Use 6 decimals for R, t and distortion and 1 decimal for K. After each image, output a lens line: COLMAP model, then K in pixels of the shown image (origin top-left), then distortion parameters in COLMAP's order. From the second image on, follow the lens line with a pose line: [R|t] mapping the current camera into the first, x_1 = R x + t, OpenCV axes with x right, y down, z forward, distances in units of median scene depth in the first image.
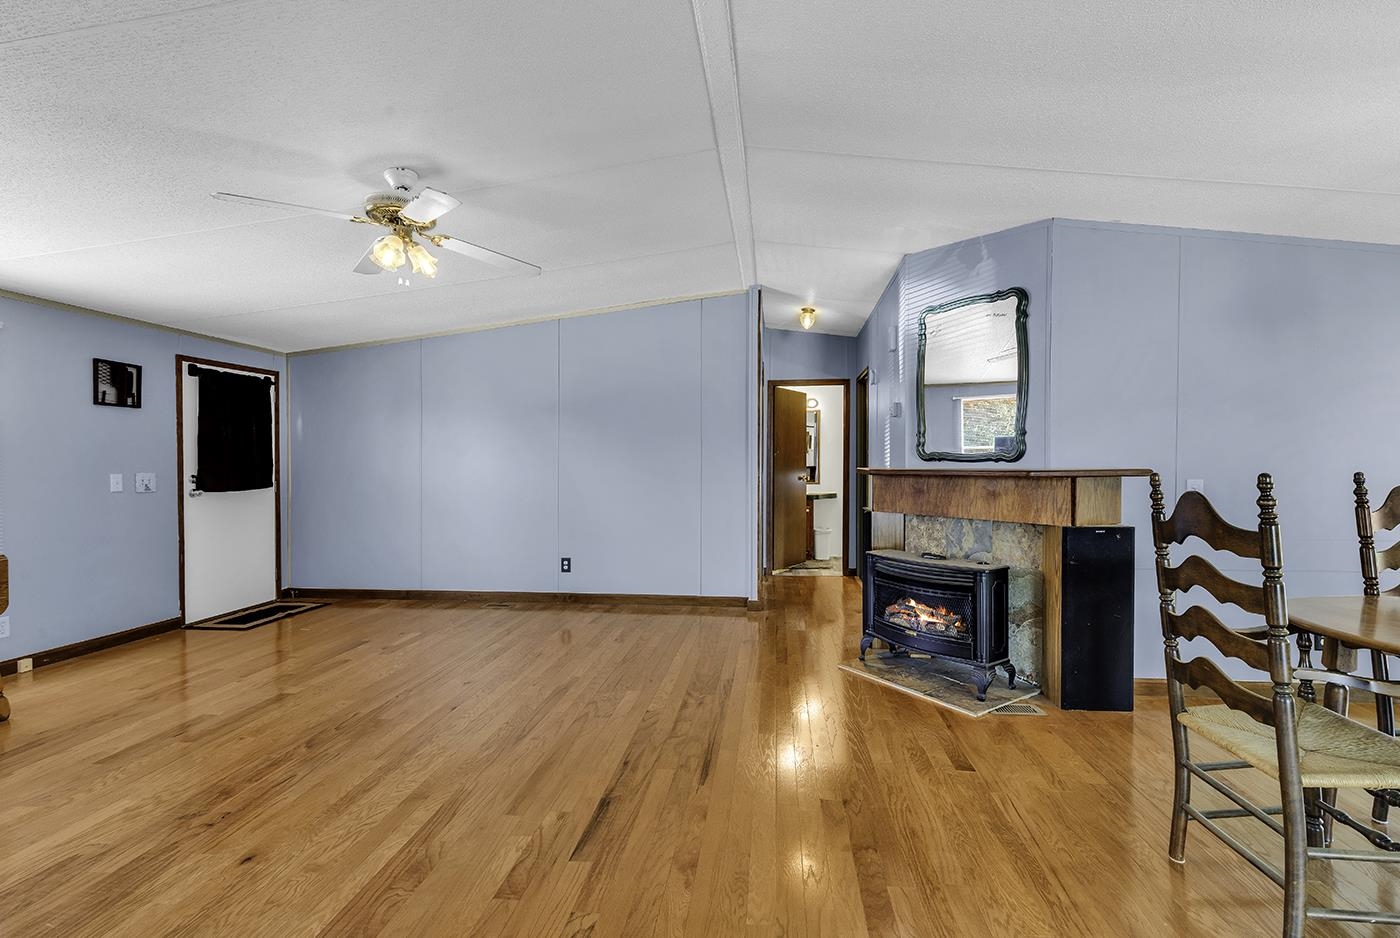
lens RADIAL K [[637.0, 0, 700.0], [0, 637.0, 469.0], [0, 0, 1]] dist [0.003536, 0.000053]
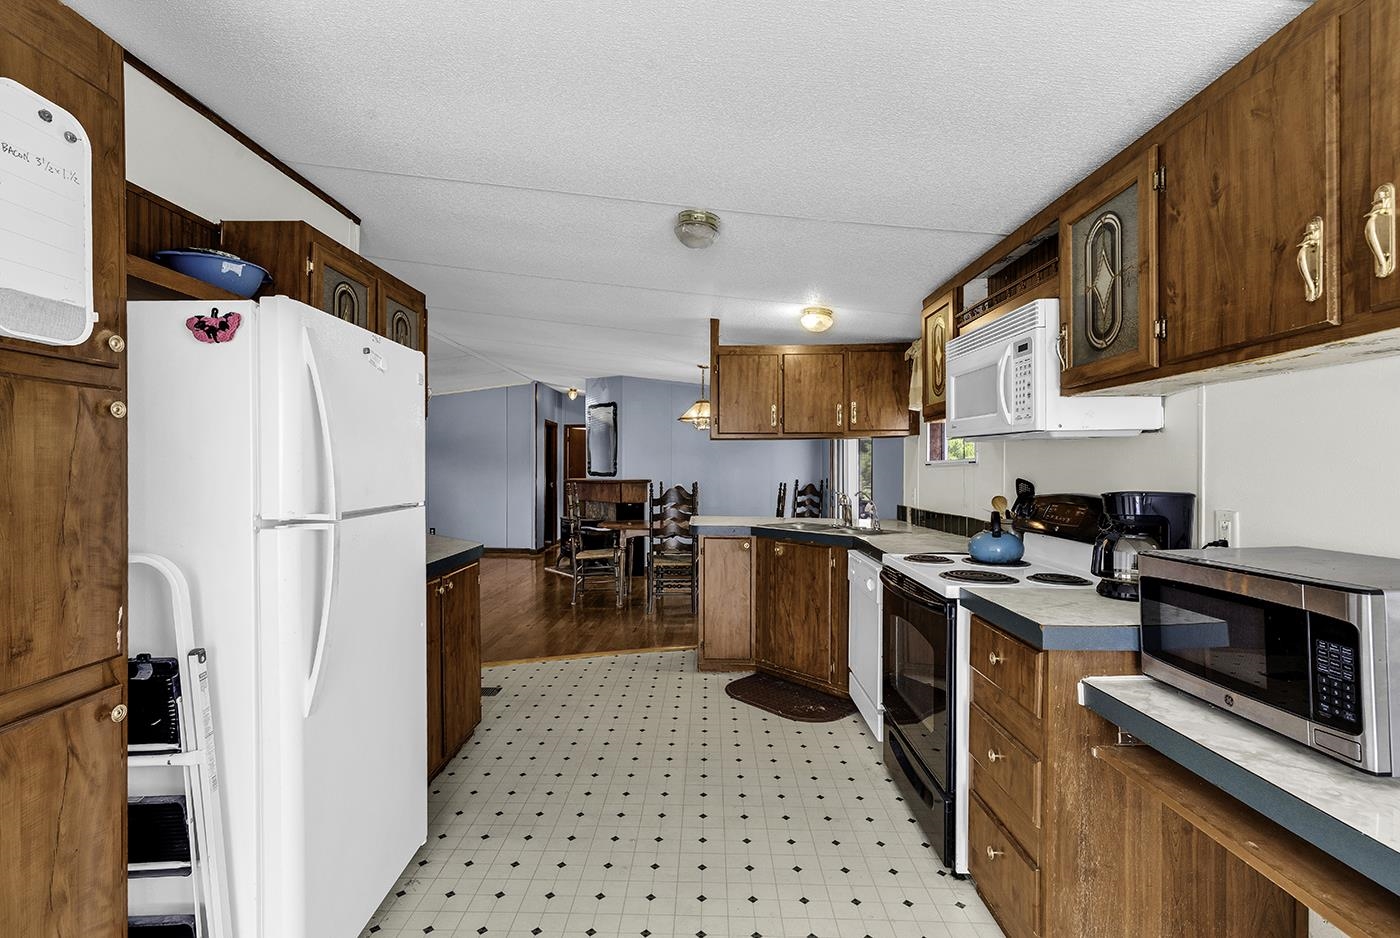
lens RADIAL K [[637.0, 0, 700.0], [0, 637.0, 469.0], [0, 0, 1]] dist [0.003536, 0.000053]
pose [[0.993670, -0.002684, 0.112303, 0.364572], [0.003172, 0.999986, -0.004168, -0.018484], [-0.112290, 0.004498, 0.993665, -0.908144]]
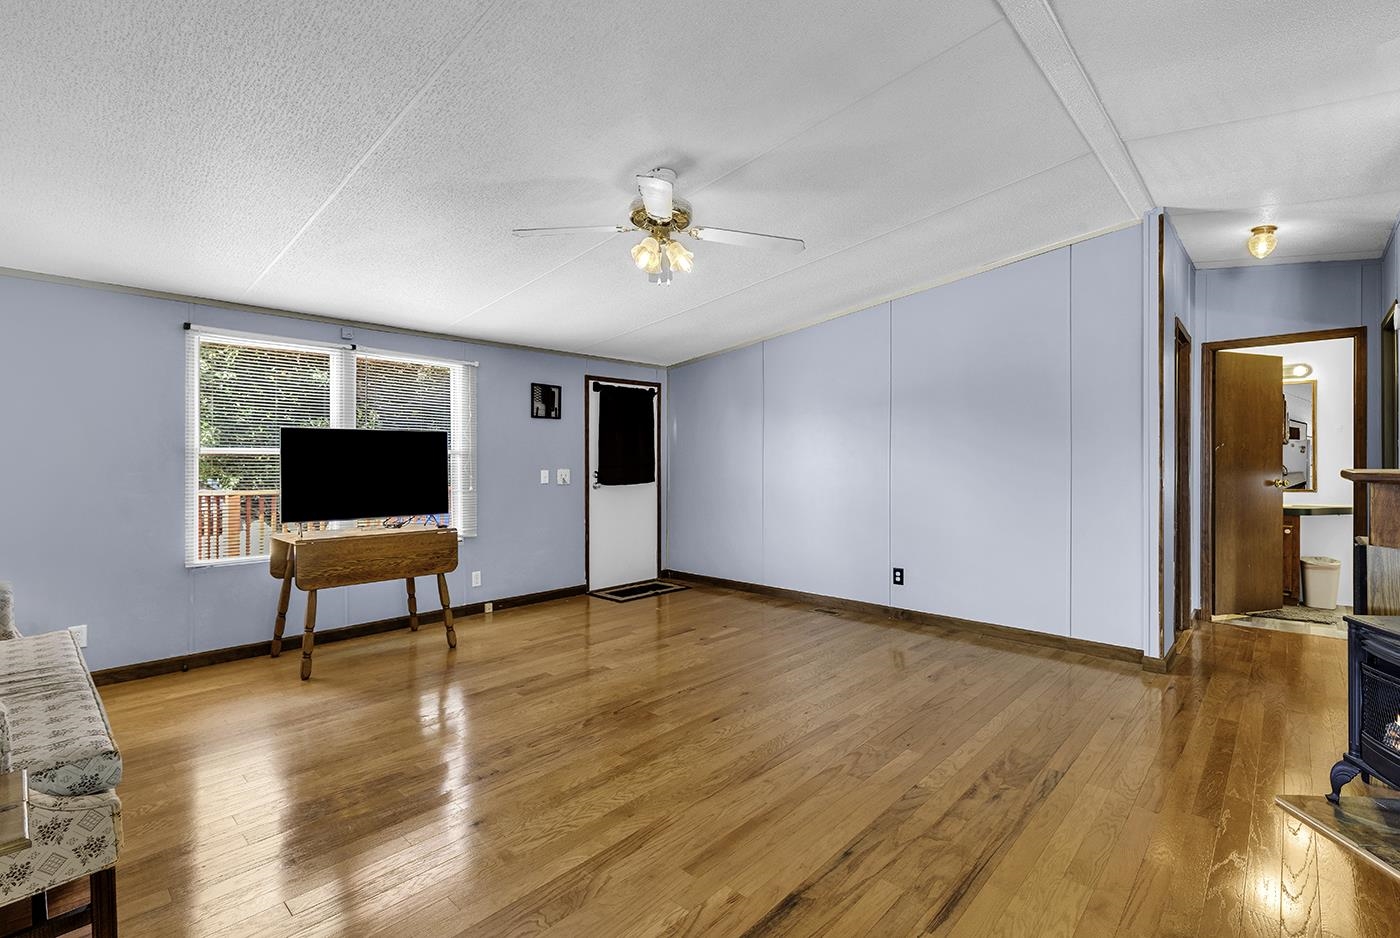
lens RADIAL K [[628.5, 0, 698.4], [0, 628.5, 458.6], [0, 0, 1]] dist [-0.000907, -0.000123]
pose [[0.799731, -0.003323, -0.600349, 0.101242], [-0.003745, 0.999938, -0.010523, -0.003081], [0.600347, 0.010664, 0.799669, 0.145387]]
